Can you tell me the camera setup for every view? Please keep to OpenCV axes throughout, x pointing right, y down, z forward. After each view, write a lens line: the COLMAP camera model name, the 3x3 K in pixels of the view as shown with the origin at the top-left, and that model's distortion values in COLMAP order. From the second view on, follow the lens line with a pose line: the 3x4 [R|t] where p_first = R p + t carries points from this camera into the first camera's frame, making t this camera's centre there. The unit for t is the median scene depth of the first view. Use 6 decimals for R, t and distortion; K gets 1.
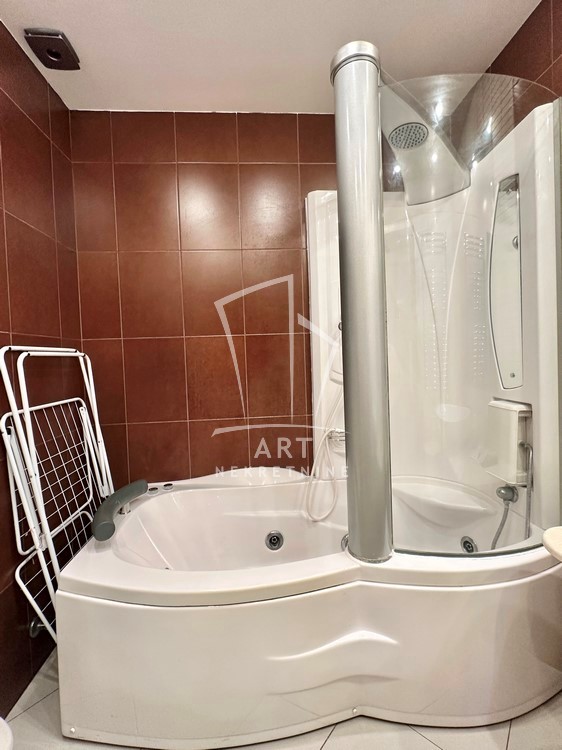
lens RADIAL K [[331.5, 0, 282.0], [0, 331.5, 370.0], [0, 0, 1]] dist [-0.002601, -0.000402]
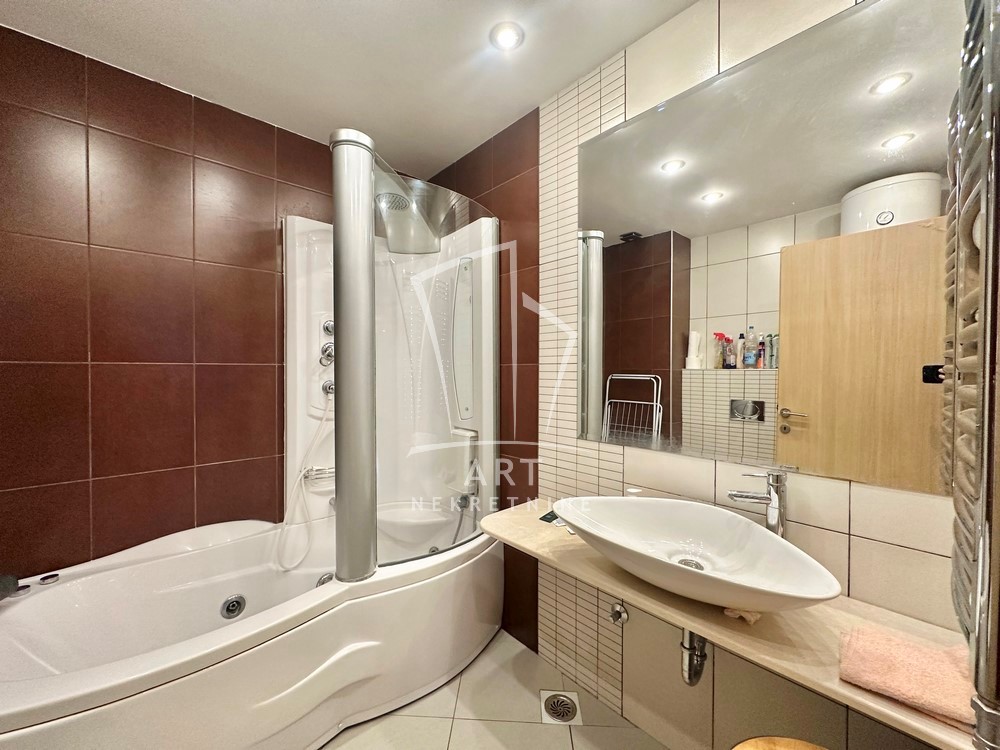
lens RADIAL K [[398.1, 0, 500.0], [0, 398.1, 375.0], [0, 0, 1]] dist [-0.000025, 0.000018]
pose [[0.785600, 0.025917, 0.618191, -0.144984], [-0.006736, 0.999421, -0.033339, -0.057933], [-0.618698, 0.022027, 0.785320, -0.266405]]
